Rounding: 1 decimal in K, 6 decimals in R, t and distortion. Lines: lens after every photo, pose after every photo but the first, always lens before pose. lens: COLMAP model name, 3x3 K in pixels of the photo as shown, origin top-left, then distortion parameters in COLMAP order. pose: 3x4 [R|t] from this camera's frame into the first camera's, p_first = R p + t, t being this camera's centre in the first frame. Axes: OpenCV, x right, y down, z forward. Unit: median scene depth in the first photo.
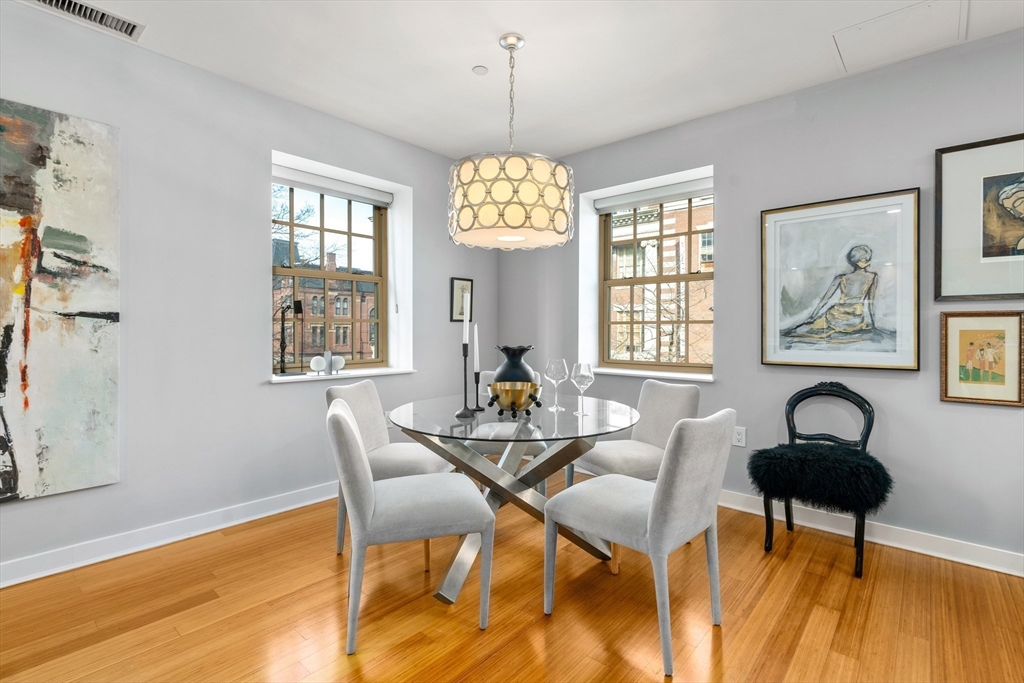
lens RADIAL K [[473.4, 0, 503.1], [0, 473.4, 327.9], [0, 0, 1]] dist [-0.004657, 0.002915]
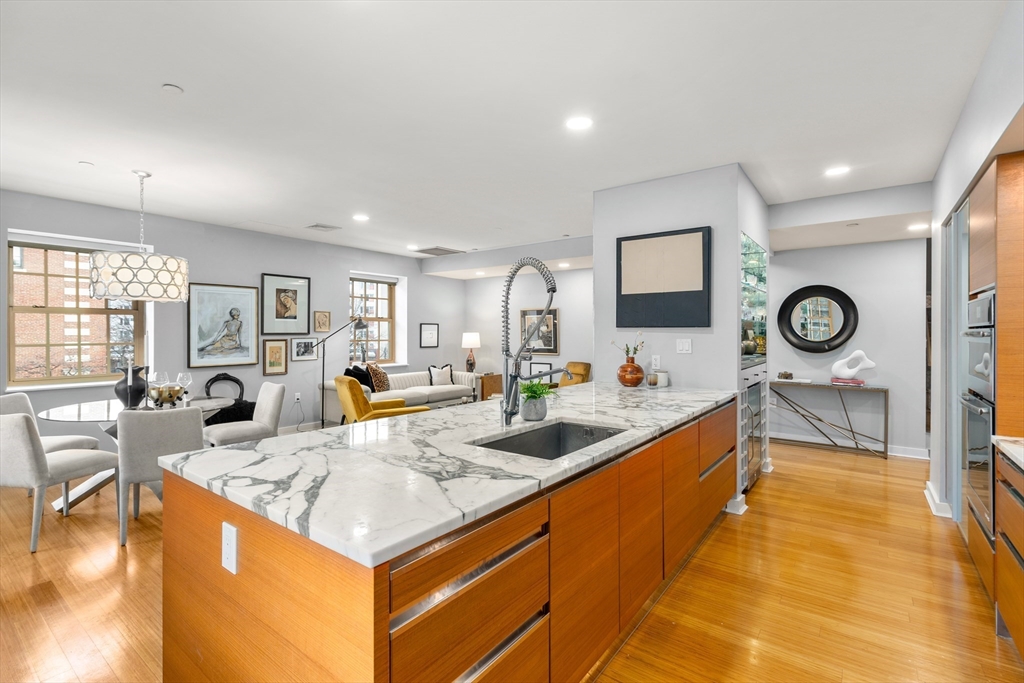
lens RADIAL K [[473.4, 0, 521.4], [0, 473.4, 333.8], [0, 0, 1]] dist [-0.004657, 0.002915]
pose [[-0.085029, -0.007553, 0.996350, -1.593615], [-0.003047, 0.999969, 0.007320, -0.082114], [-0.996374, -0.002413, -0.085049, -0.121946]]
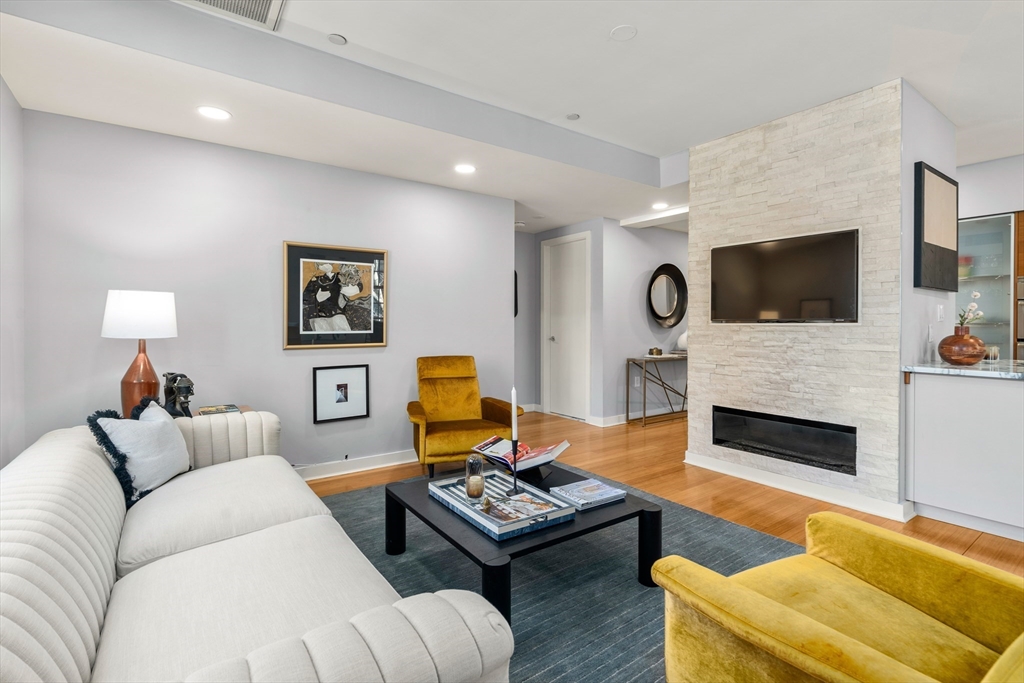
lens RADIAL K [[473.4, 0, 514.5], [0, 473.4, 326.1], [0, 0, 1]] dist [-0.004657, 0.002915]
pose [[-0.974353, -0.006219, 0.224939, 0.705238], [-0.005774, 0.999980, 0.002636, 0.006194], [-0.224951, 0.001270, -0.974369, 0.759664]]
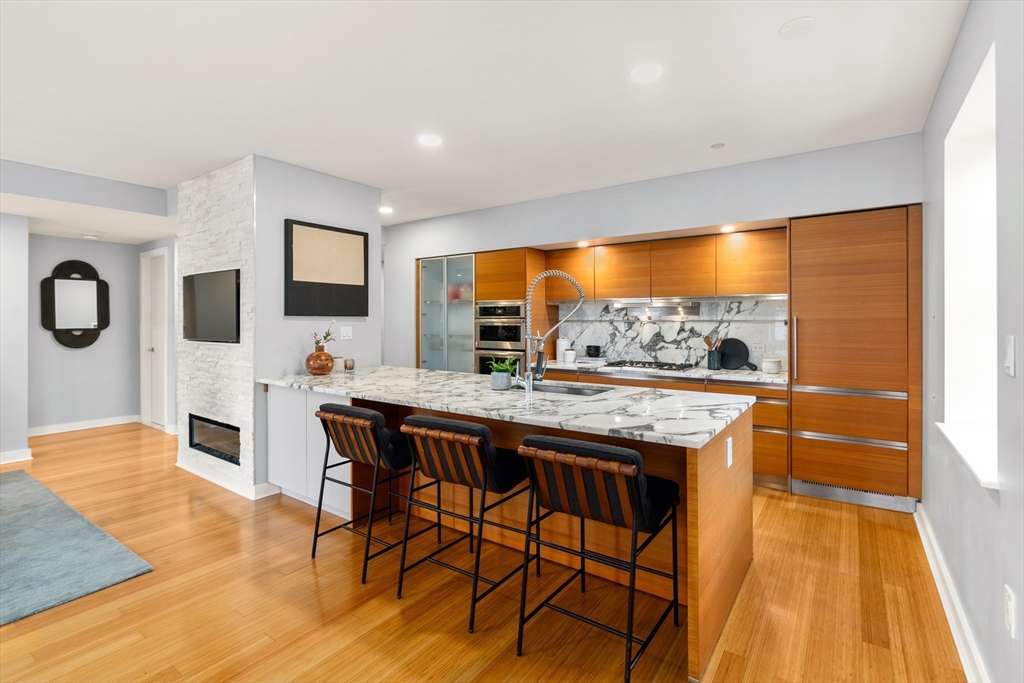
lens RADIAL K [[473.4, 0, 513.0], [0, 473.4, 318.9], [0, 0, 1]] dist [-0.004657, 0.002915]
pose [[-0.995152, -0.005167, -0.098216, -0.570964], [-0.004527, 0.999967, -0.006739, -0.075201], [0.098248, -0.006262, -0.995142, 0.972163]]
